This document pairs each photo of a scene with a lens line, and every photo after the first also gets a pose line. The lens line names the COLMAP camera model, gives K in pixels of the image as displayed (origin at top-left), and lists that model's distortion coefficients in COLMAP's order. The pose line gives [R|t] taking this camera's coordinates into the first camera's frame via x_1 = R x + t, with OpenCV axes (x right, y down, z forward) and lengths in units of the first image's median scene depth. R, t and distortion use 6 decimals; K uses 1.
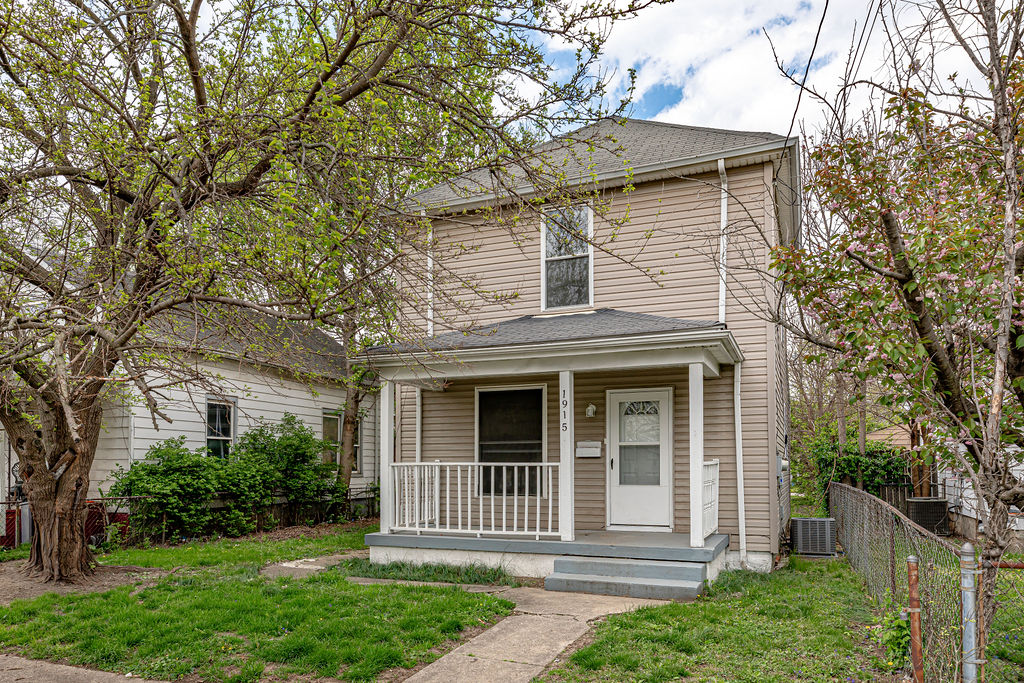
lens RADIAL K [[660.8, 0, 512.0], [0, 660.8, 365.0], [0, 0, 1]] dist [0.004697, 0.000869]
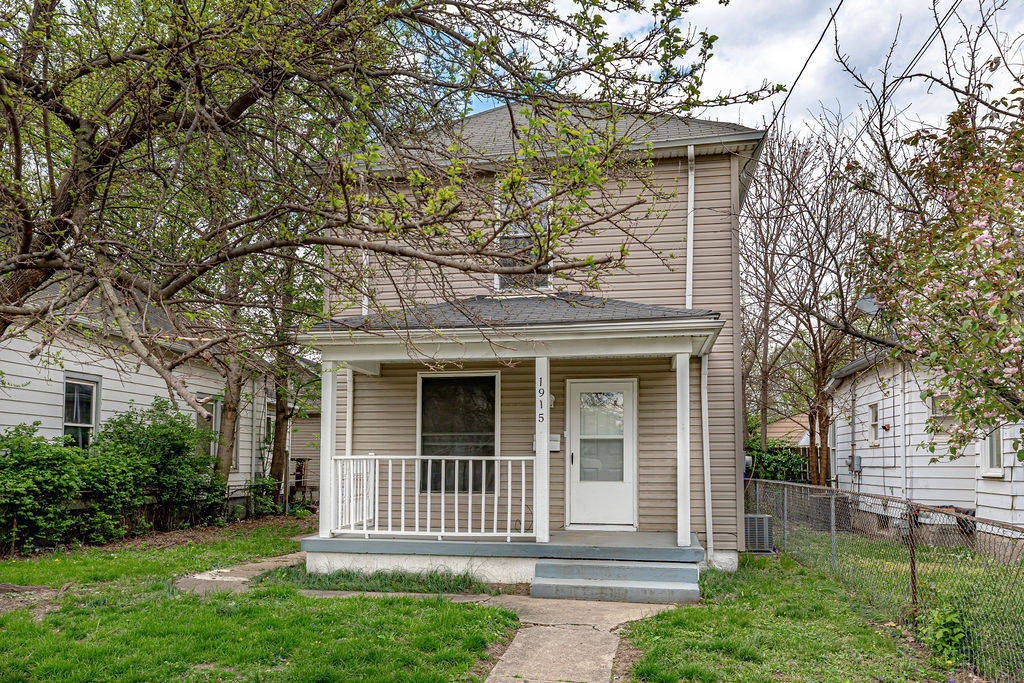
lens RADIAL K [[699.9, 0, 512.0], [0, 699.9, 341.5], [0, 0, 1]] dist [0.005982, 0.002720]
pose [[0.979485, 0.038914, 0.197723, -0.137075], [-0.035266, 0.999137, -0.021937, 0.009367], [-0.198406, 0.014514, 0.980012, 0.045861]]
